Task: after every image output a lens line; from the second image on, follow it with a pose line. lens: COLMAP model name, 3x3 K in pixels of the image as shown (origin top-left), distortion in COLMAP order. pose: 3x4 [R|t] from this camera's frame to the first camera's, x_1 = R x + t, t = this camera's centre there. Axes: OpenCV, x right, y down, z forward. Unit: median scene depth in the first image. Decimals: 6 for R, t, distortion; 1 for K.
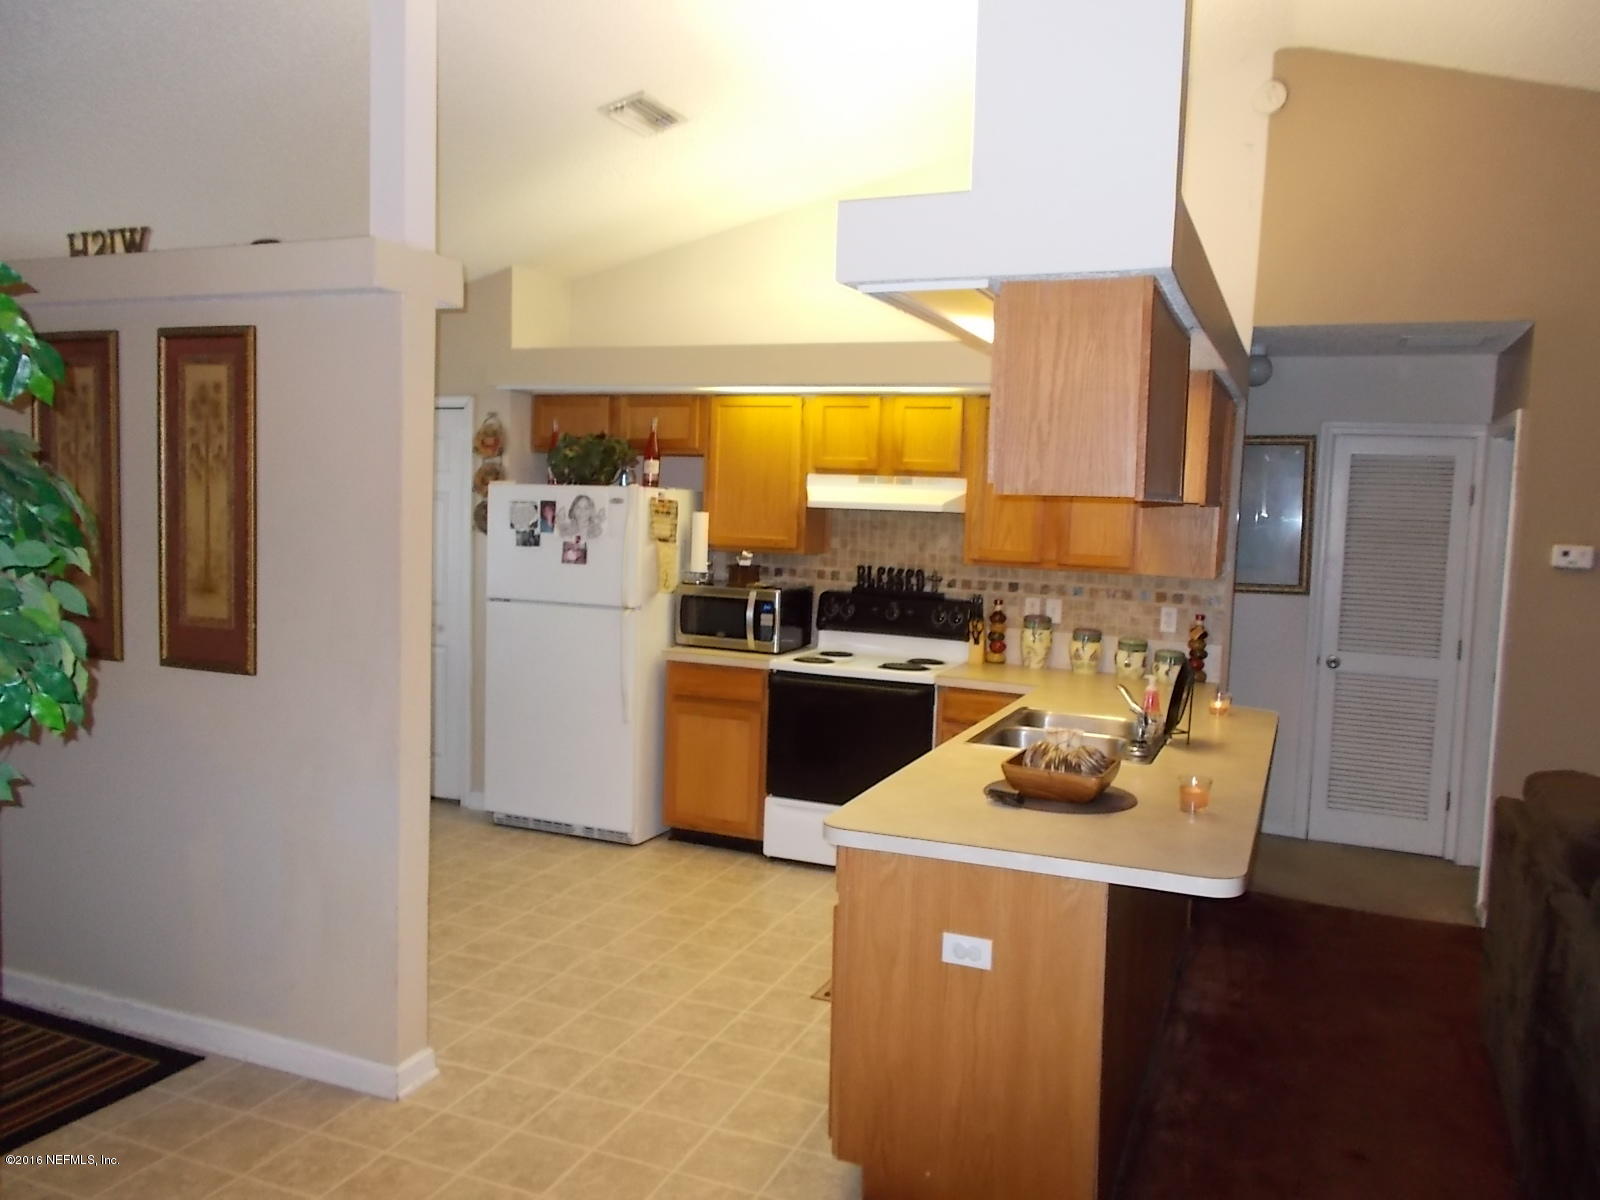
lens RADIAL K [[1230.2, 0, 797.4], [0, 1230.2, 593.2], [0, 0, 1]] dist [-0.007460, 0.033752]
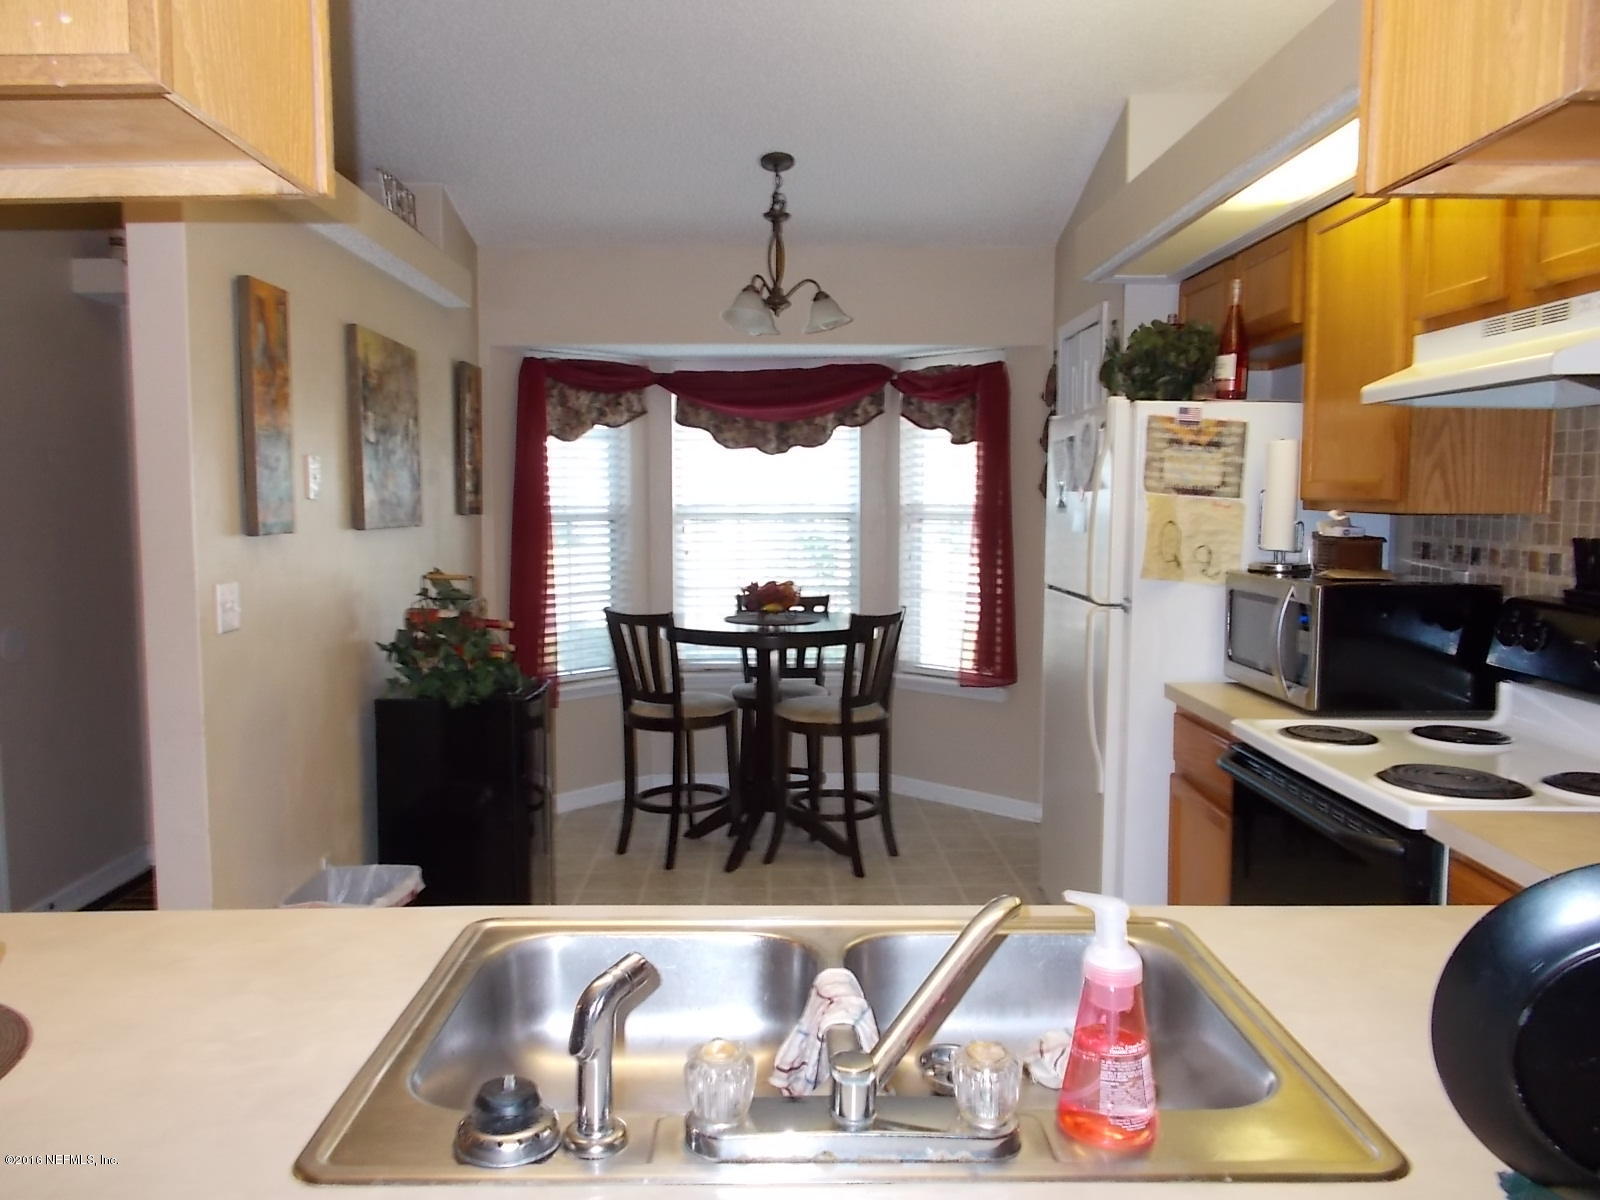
lens RADIAL K [[1230.2, 0, 787.9], [0, 1230.2, 598.4], [0, 0, 1]] dist [-0.007460, 0.033752]
pose [[0.387641, 0.041747, -0.920865, 0.353346], [-0.061759, 0.997906, 0.019242, 0.007042], [0.919739, 0.049413, 0.389407, 0.617428]]
